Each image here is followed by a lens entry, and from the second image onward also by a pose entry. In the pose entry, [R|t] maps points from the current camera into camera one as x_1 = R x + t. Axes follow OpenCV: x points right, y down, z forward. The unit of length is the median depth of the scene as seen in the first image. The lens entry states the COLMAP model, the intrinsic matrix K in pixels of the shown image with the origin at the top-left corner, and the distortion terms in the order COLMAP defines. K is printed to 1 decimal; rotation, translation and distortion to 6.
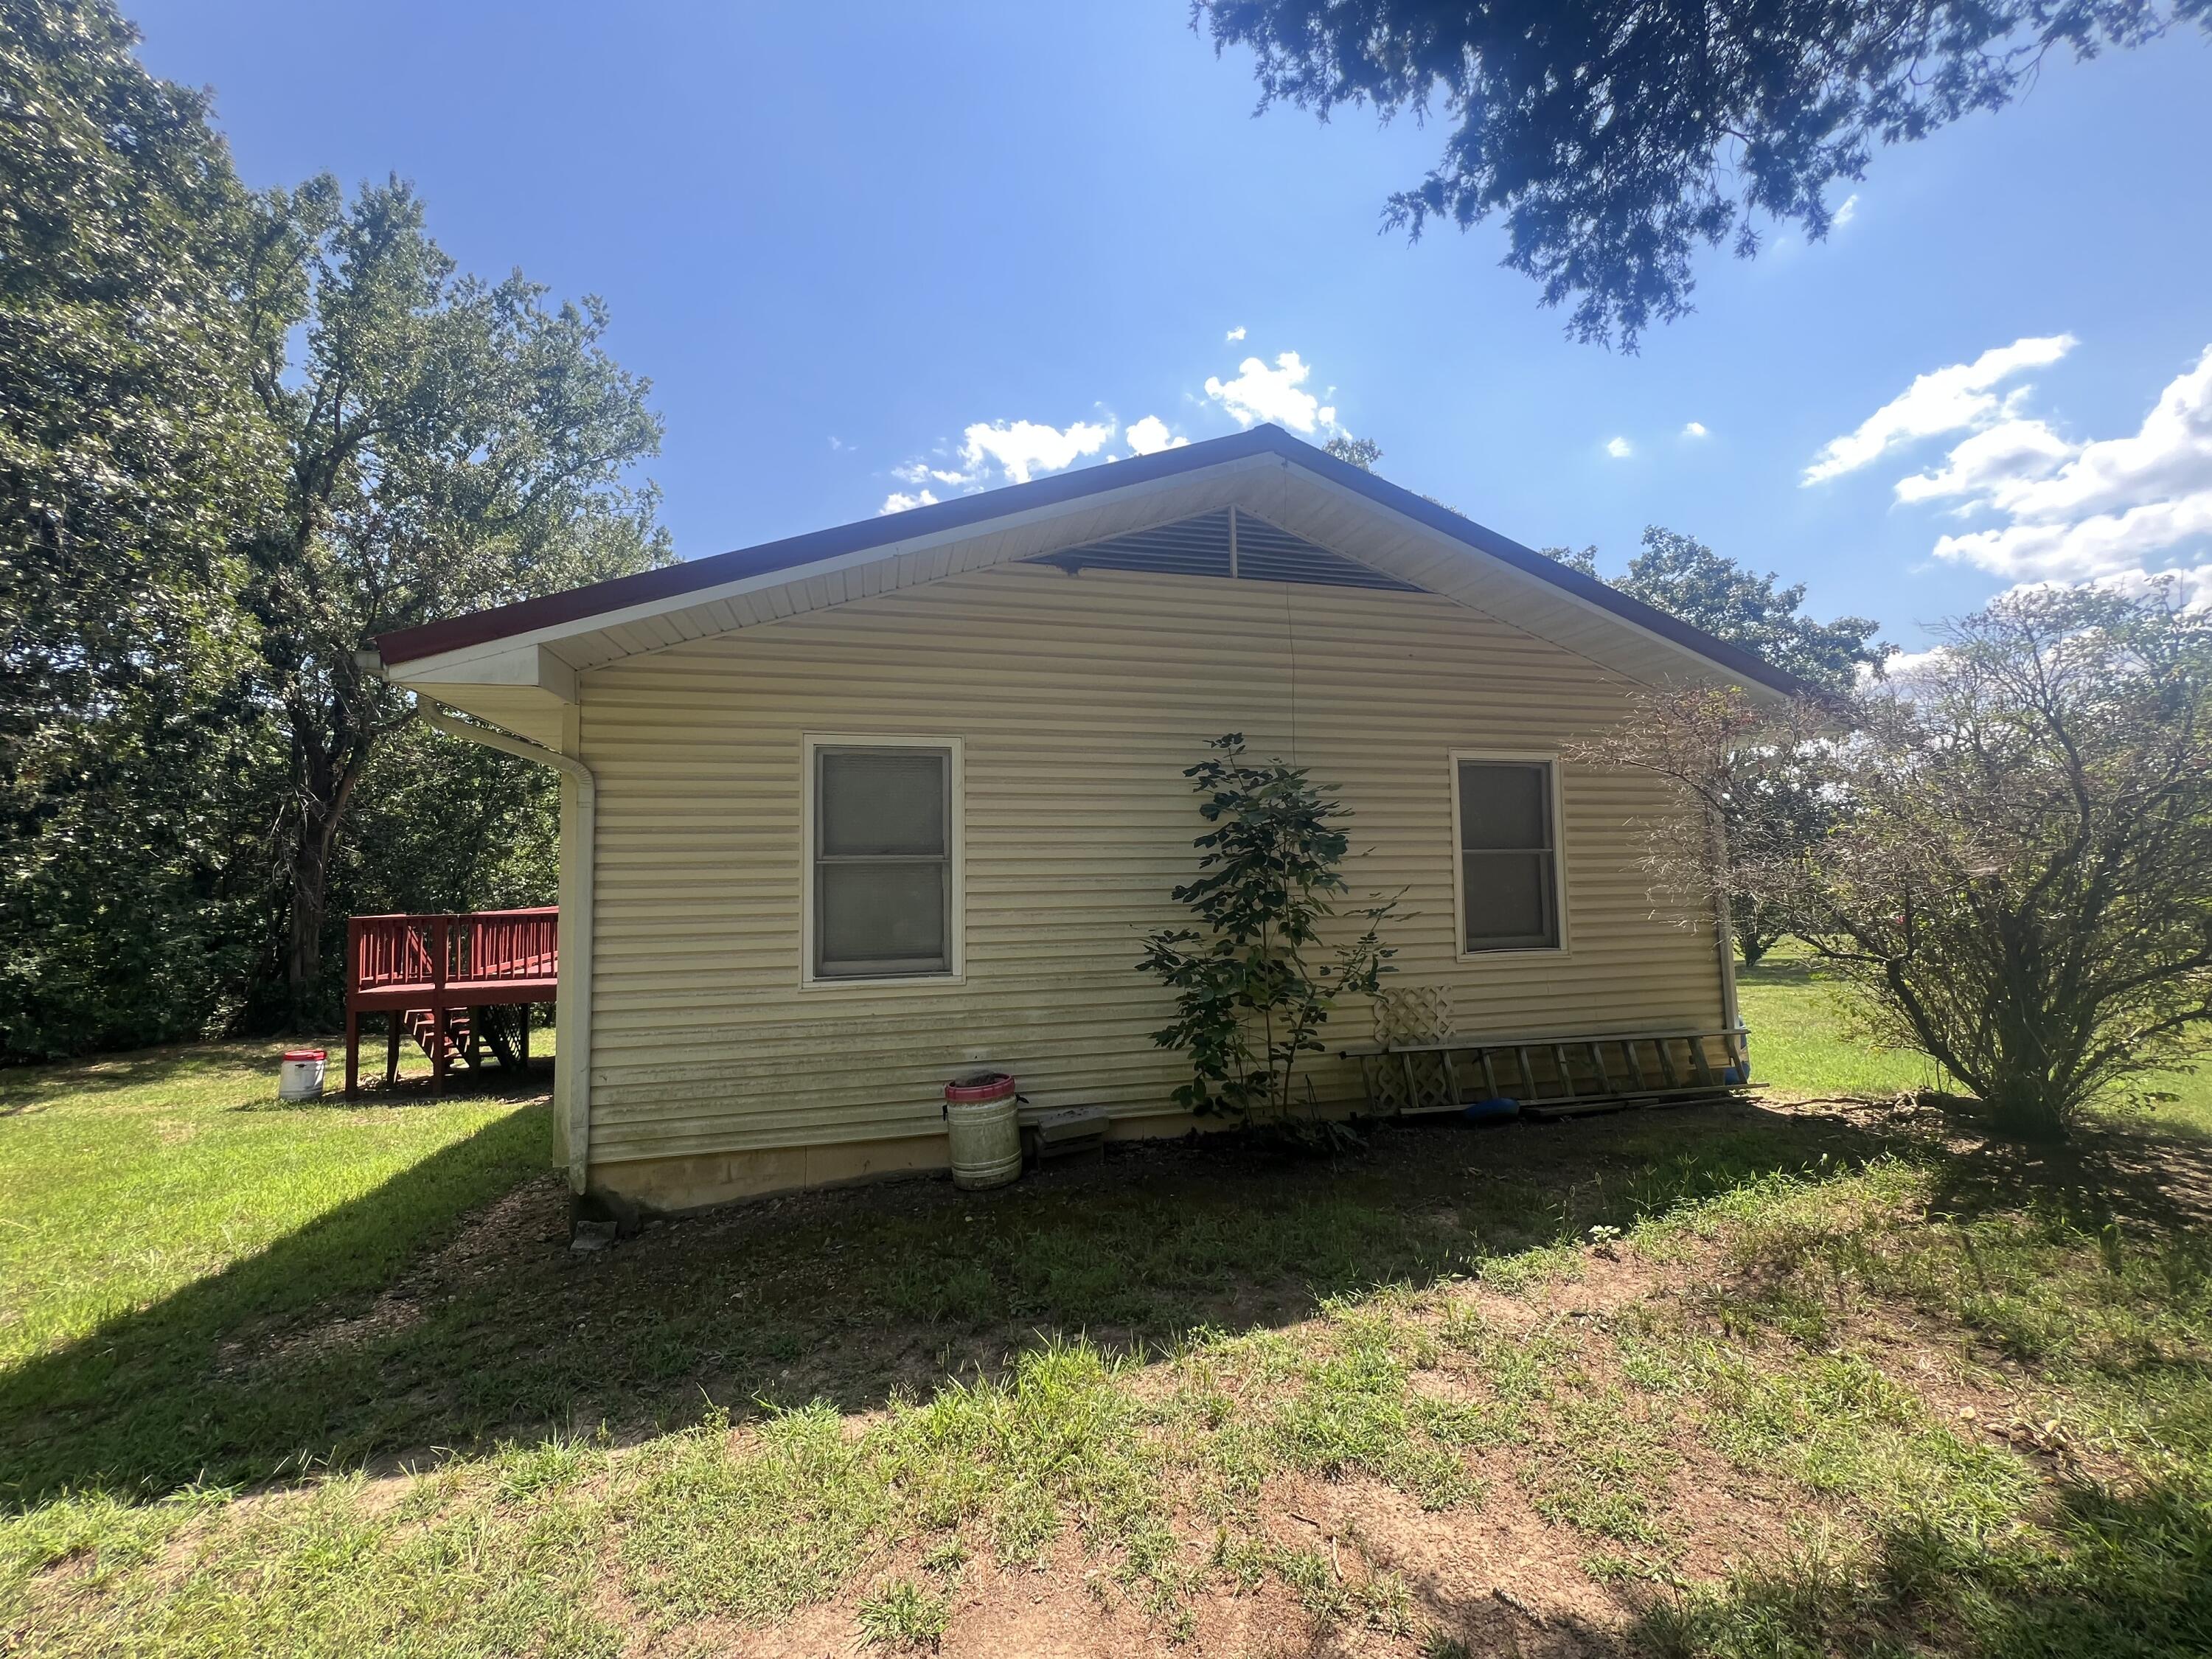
lens RADIAL K [[885.1, 0, 1119.8], [0, 885.1, 810.0], [0, 0, 1]] dist [-0.004740, 0.001246]
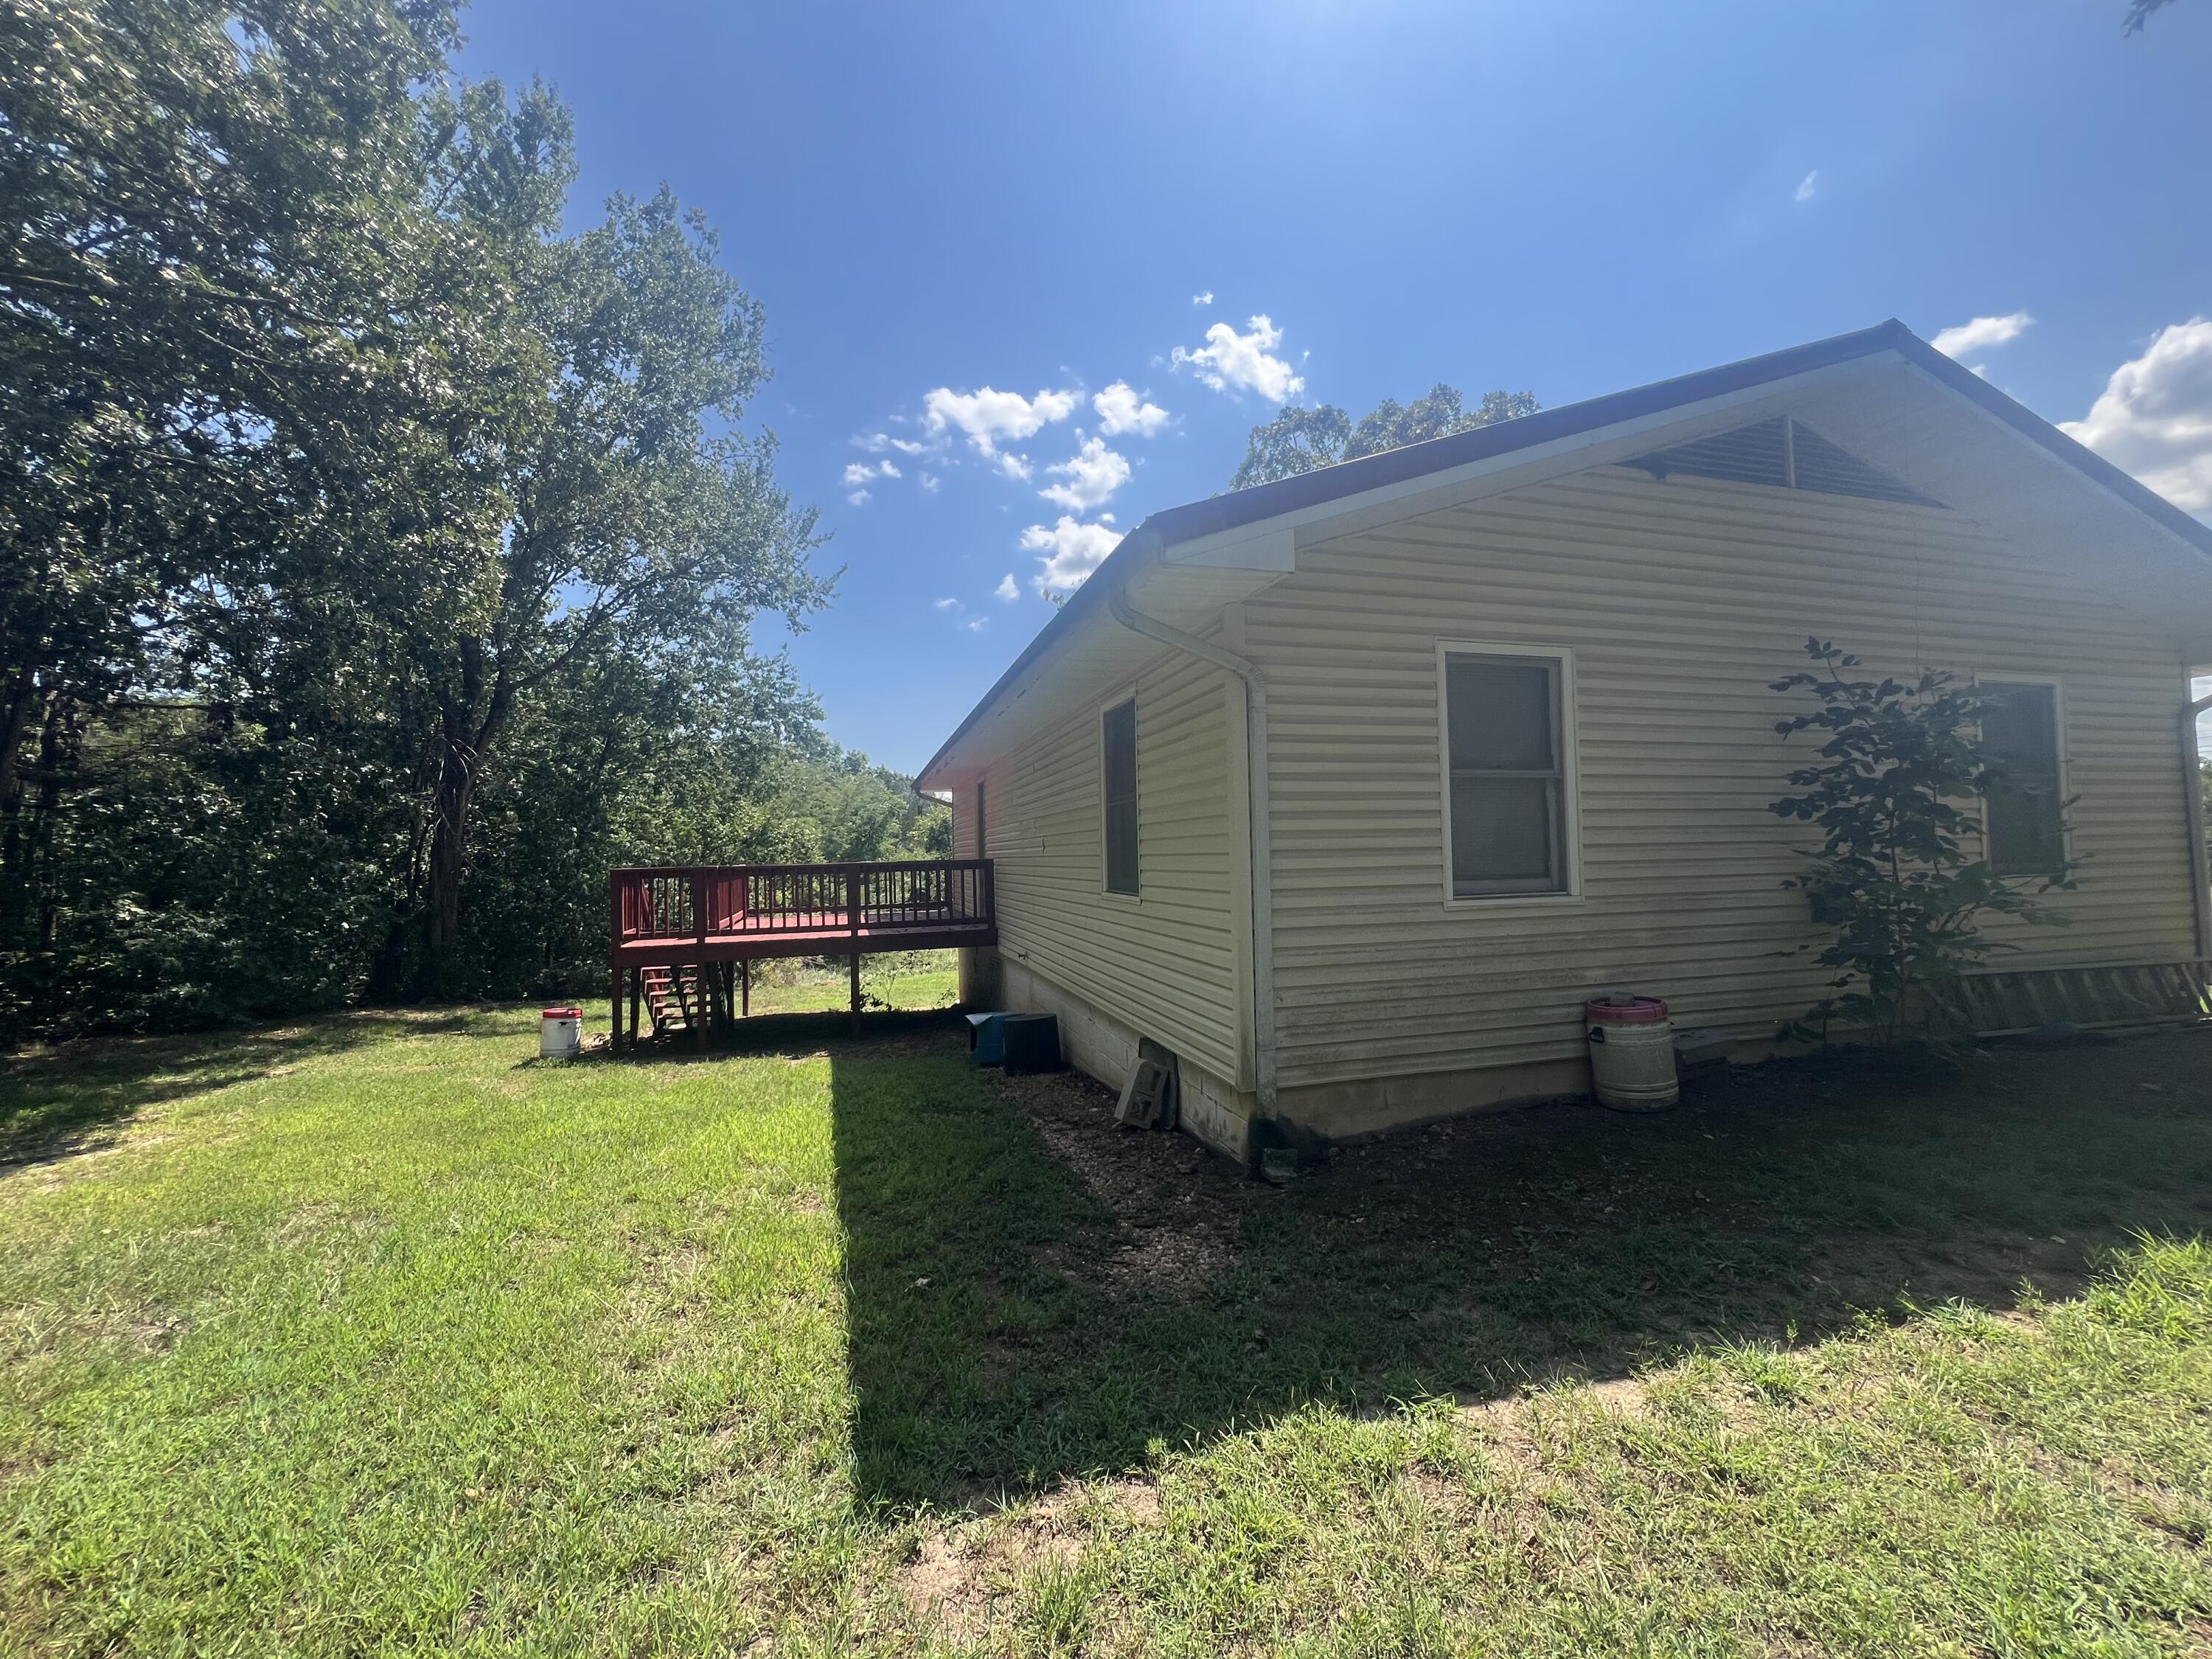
lens RADIAL K [[885.1, 0, 1108.2], [0, 885.1, 825.8], [0, 0, 1]] dist [-0.004740, 0.001246]
pose [[0.999542, -0.003437, 0.030063, -0.671154], [0.002123, 0.999045, 0.043638, 0.063345], [-0.030185, -0.043554, 0.998595, 0.056584]]
